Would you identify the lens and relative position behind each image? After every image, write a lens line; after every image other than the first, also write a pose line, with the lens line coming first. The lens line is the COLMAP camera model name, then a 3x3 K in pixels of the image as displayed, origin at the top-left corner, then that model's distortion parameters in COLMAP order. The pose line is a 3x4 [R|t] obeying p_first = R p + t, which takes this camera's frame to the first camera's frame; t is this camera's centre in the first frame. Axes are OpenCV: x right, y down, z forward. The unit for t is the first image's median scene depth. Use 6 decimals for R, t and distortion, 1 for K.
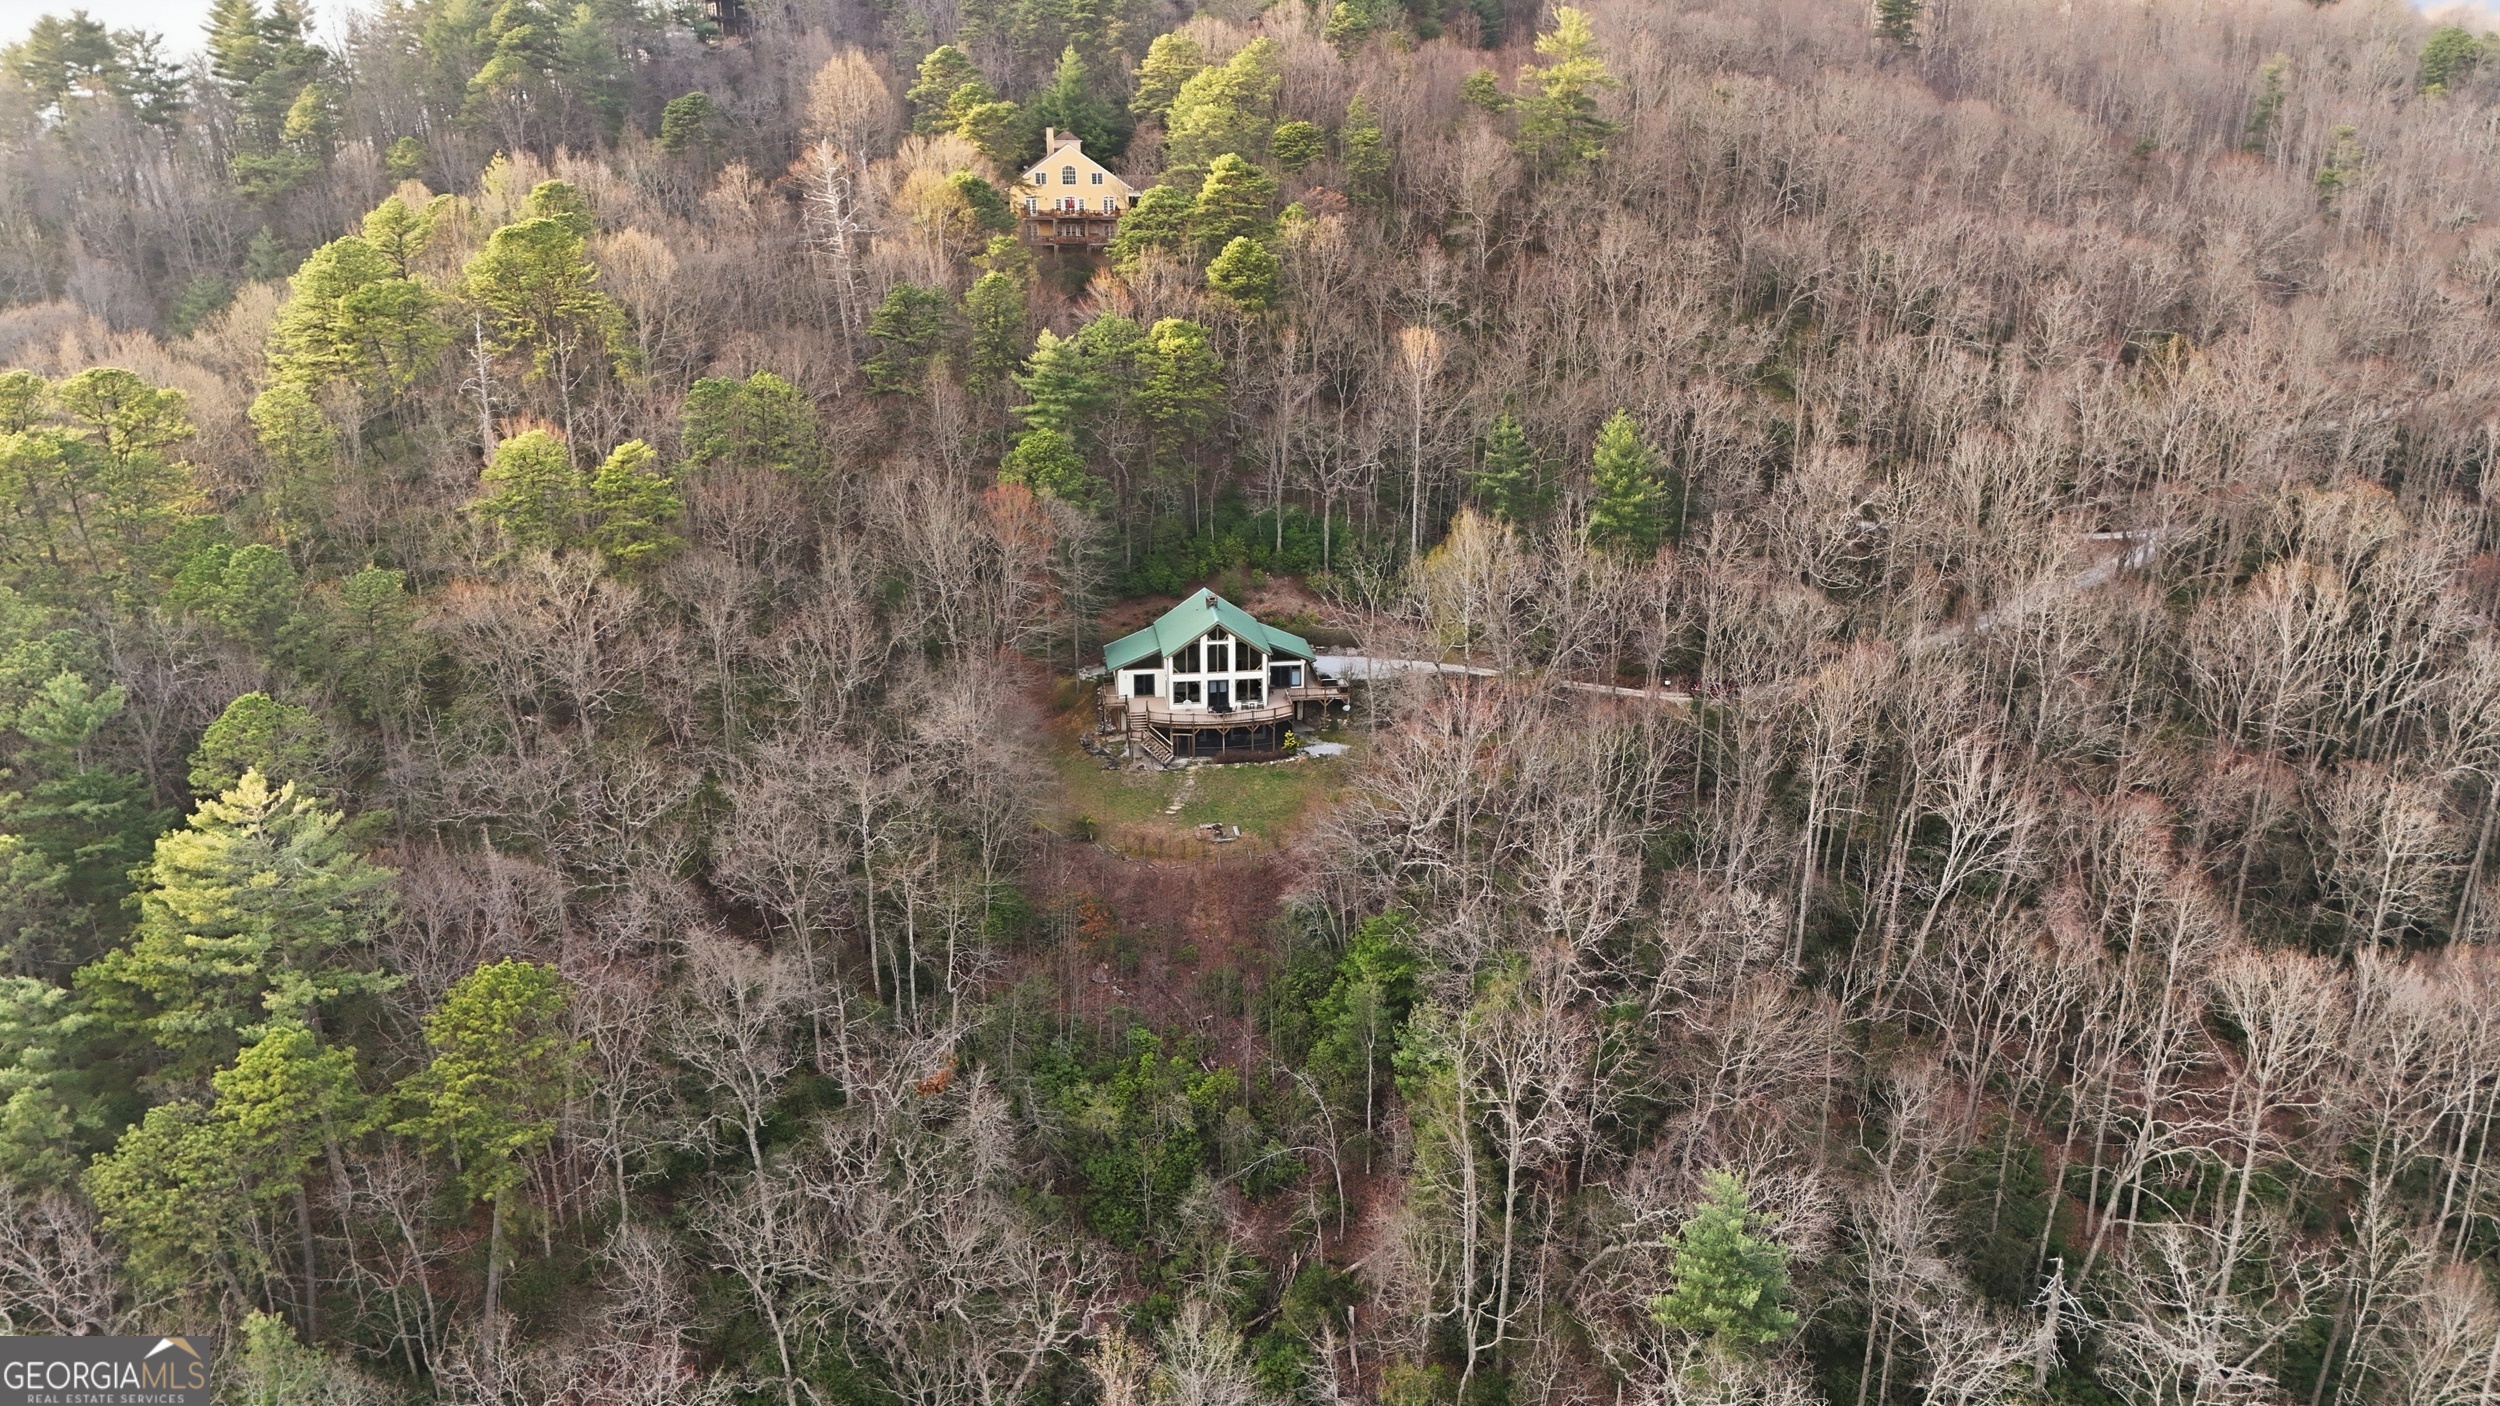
lens RADIAL K [[1832.6, 0, 1262.4], [0, 1832.6, 711.7], [0, 0, 1]] dist [0.050787, -0.041600]
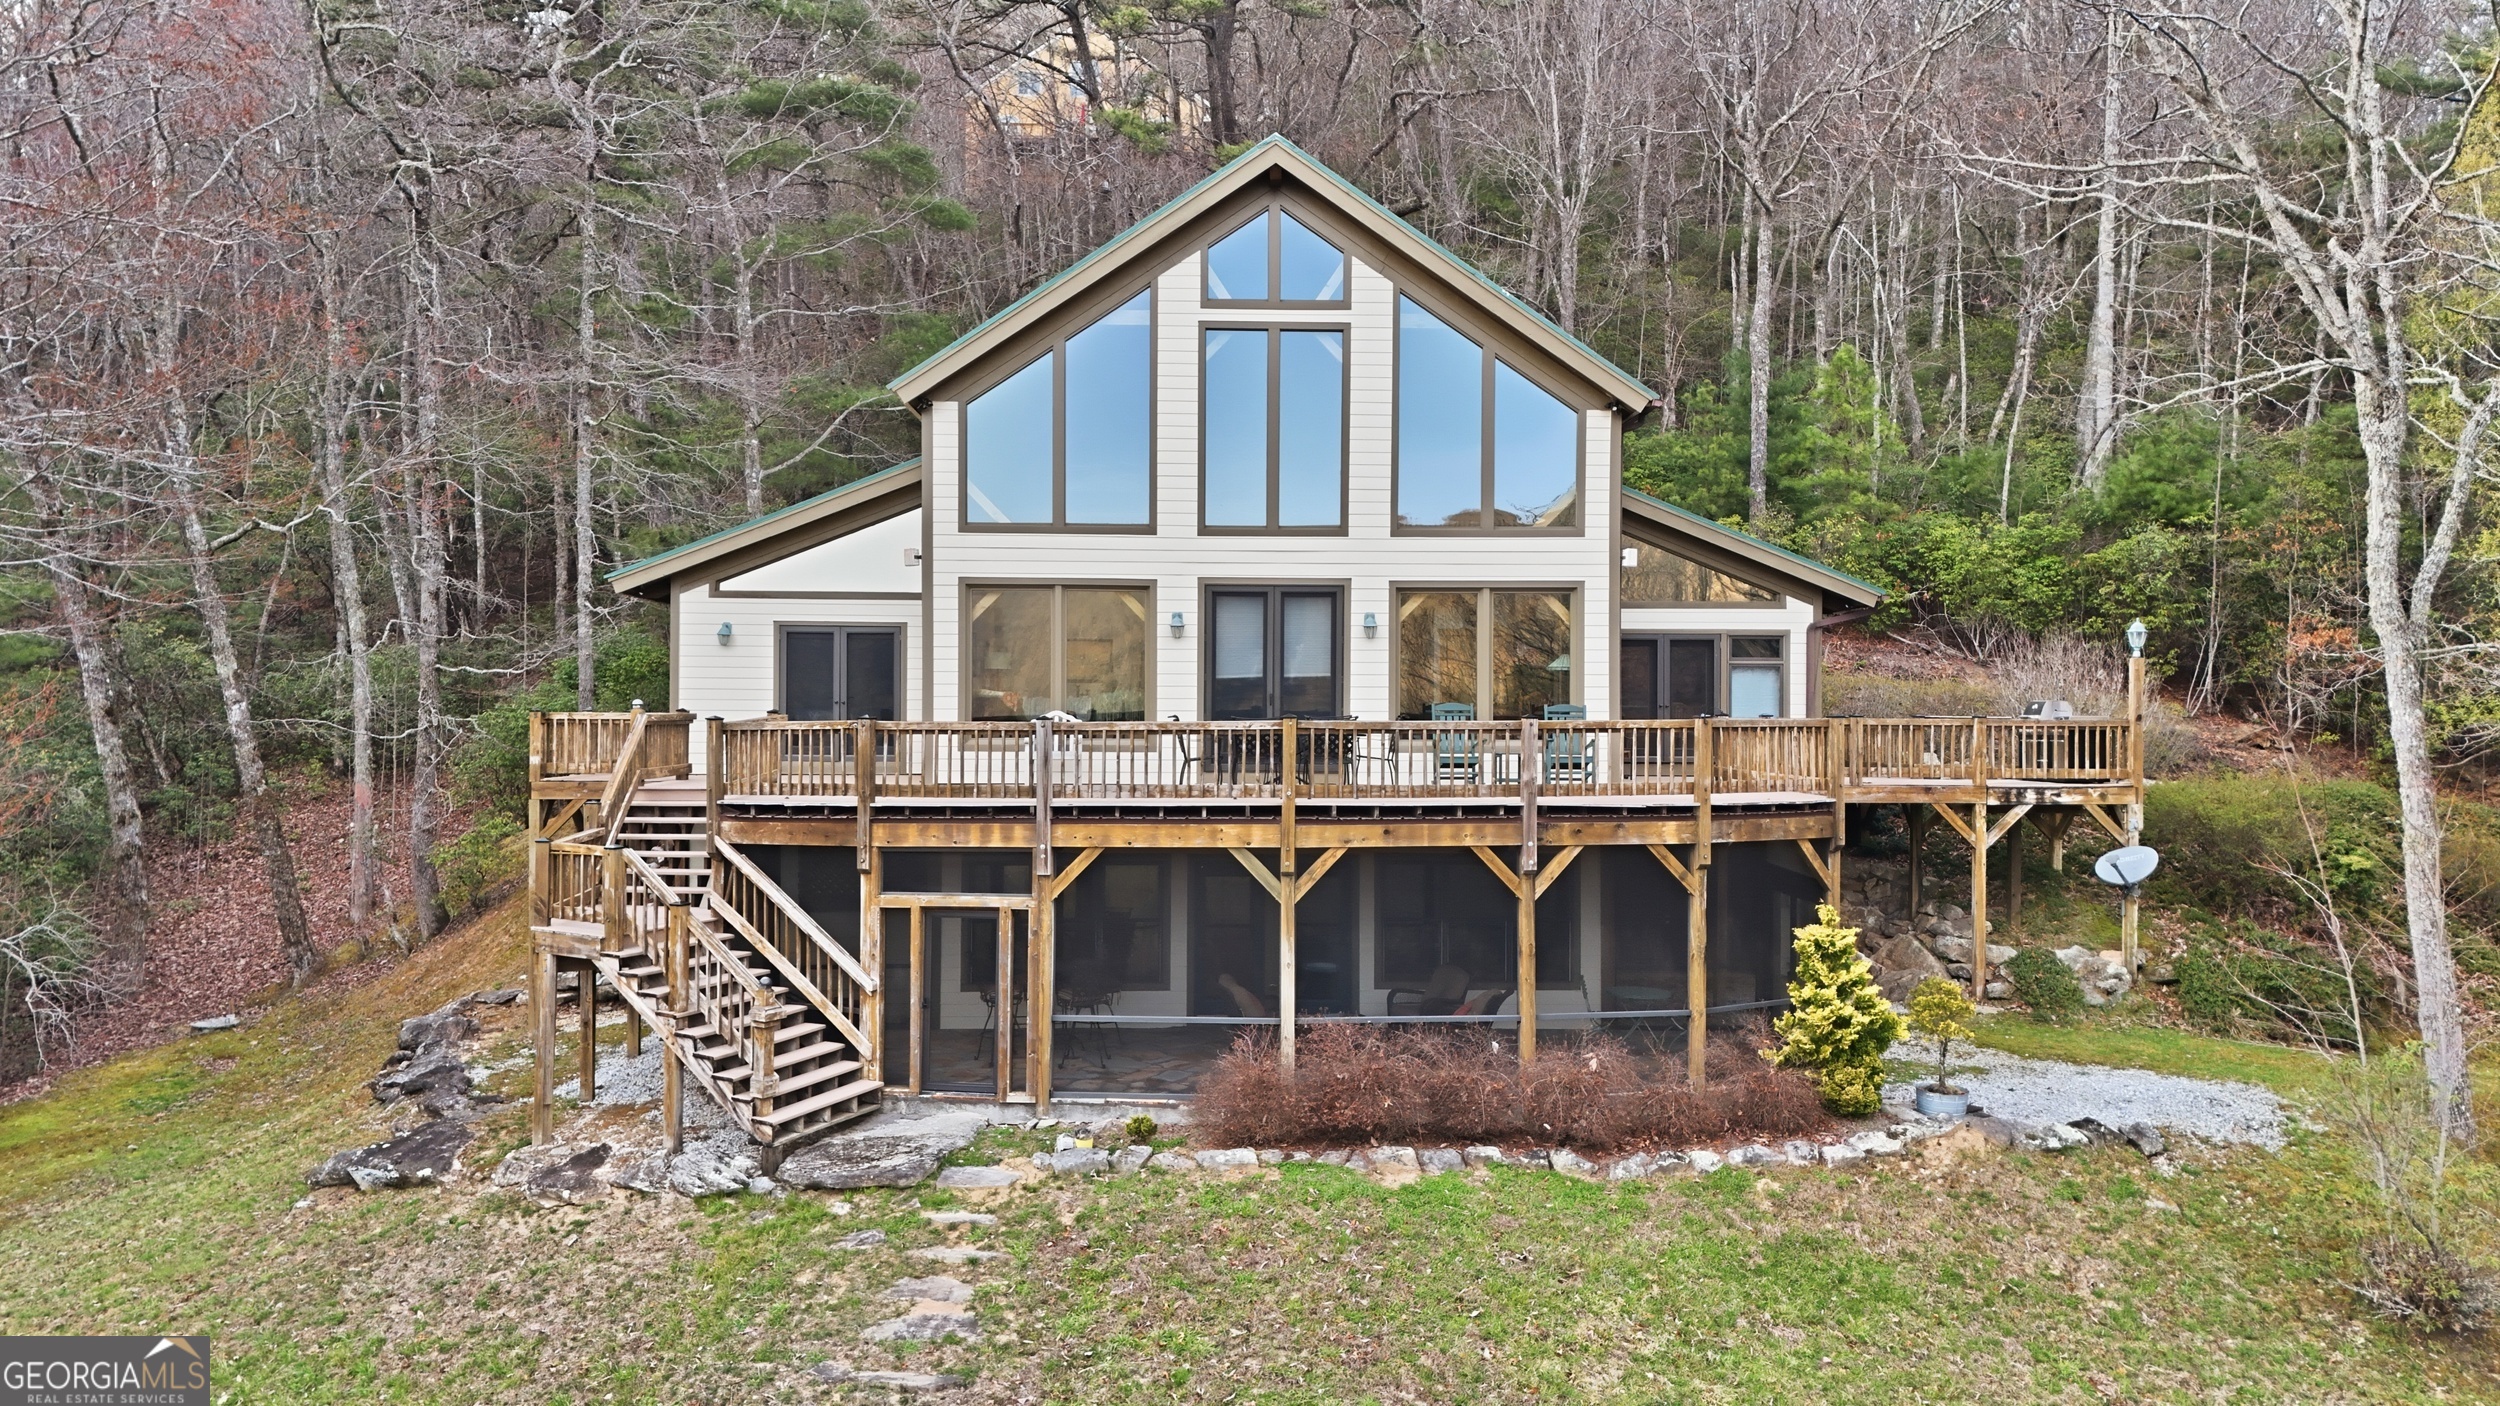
lens RADIAL K [[1832.6, 0, 1261.6], [0, 1832.6, 705.1], [0, 0, 1]] dist [0.050787, -0.041600]
pose [[0.995351, 0.007148, -0.096049, -0.011198], [-0.036916, 0.949396, -0.311905, 0.037168], [0.088959, 0.314000, 0.945246, 0.866985]]
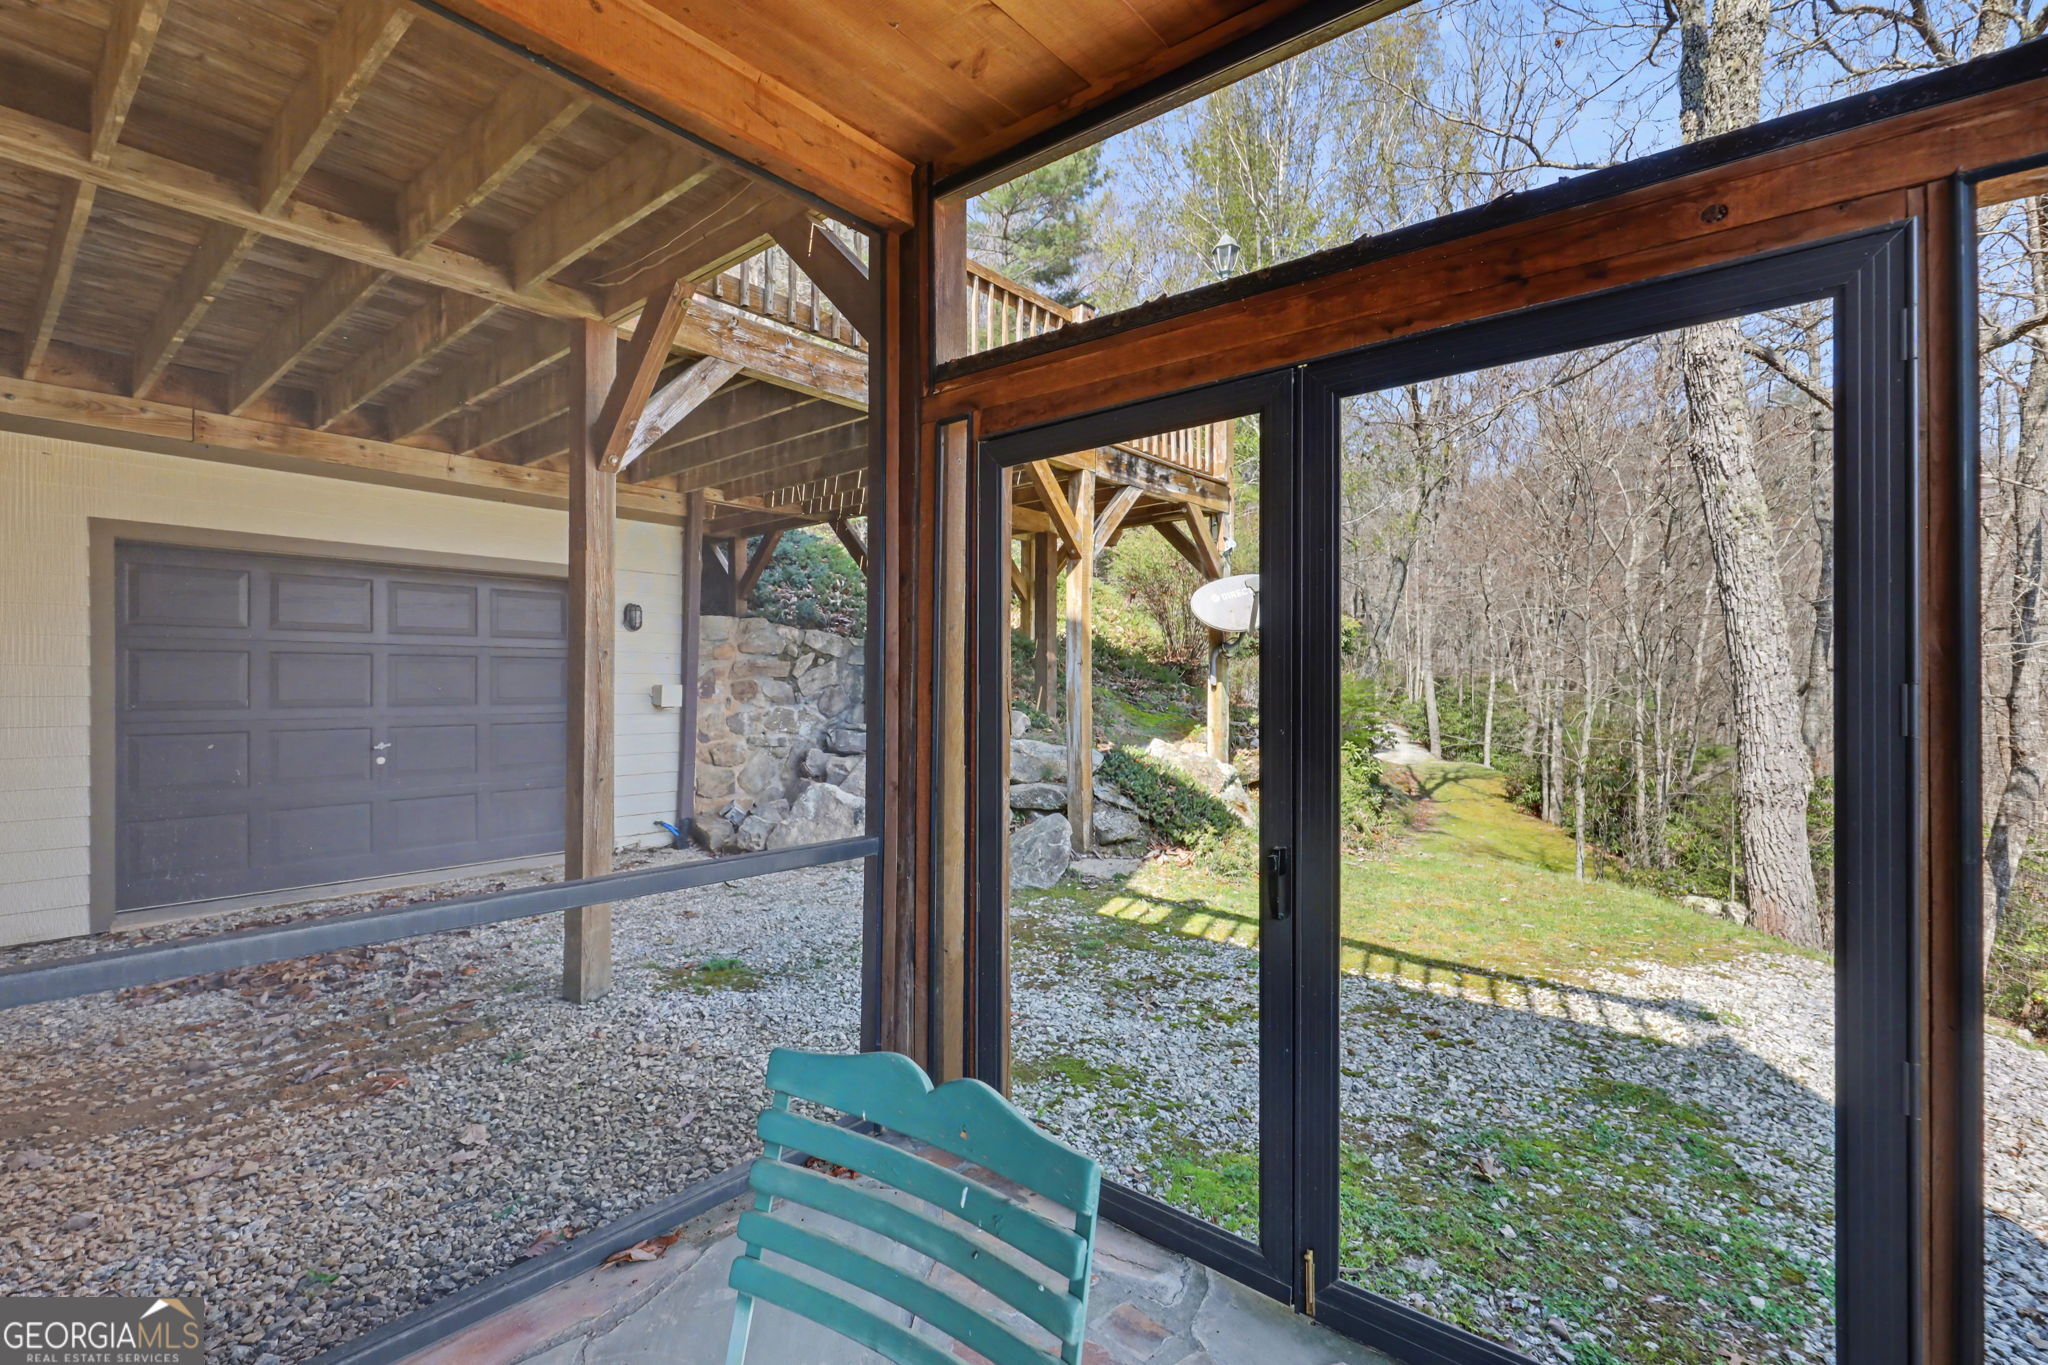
lens RADIAL K [[934.2, 0, 1012.5], [0, 934.2, 684.5], [0, 0, 1]] dist [-0.000860, 0.000122]
pose [[0.725873, 0.008601, 0.687775, 0.003913], [0.212486, 0.948209, -0.236115, 0.011601], [-0.654185, 0.317532, 0.686451, 1.002063]]
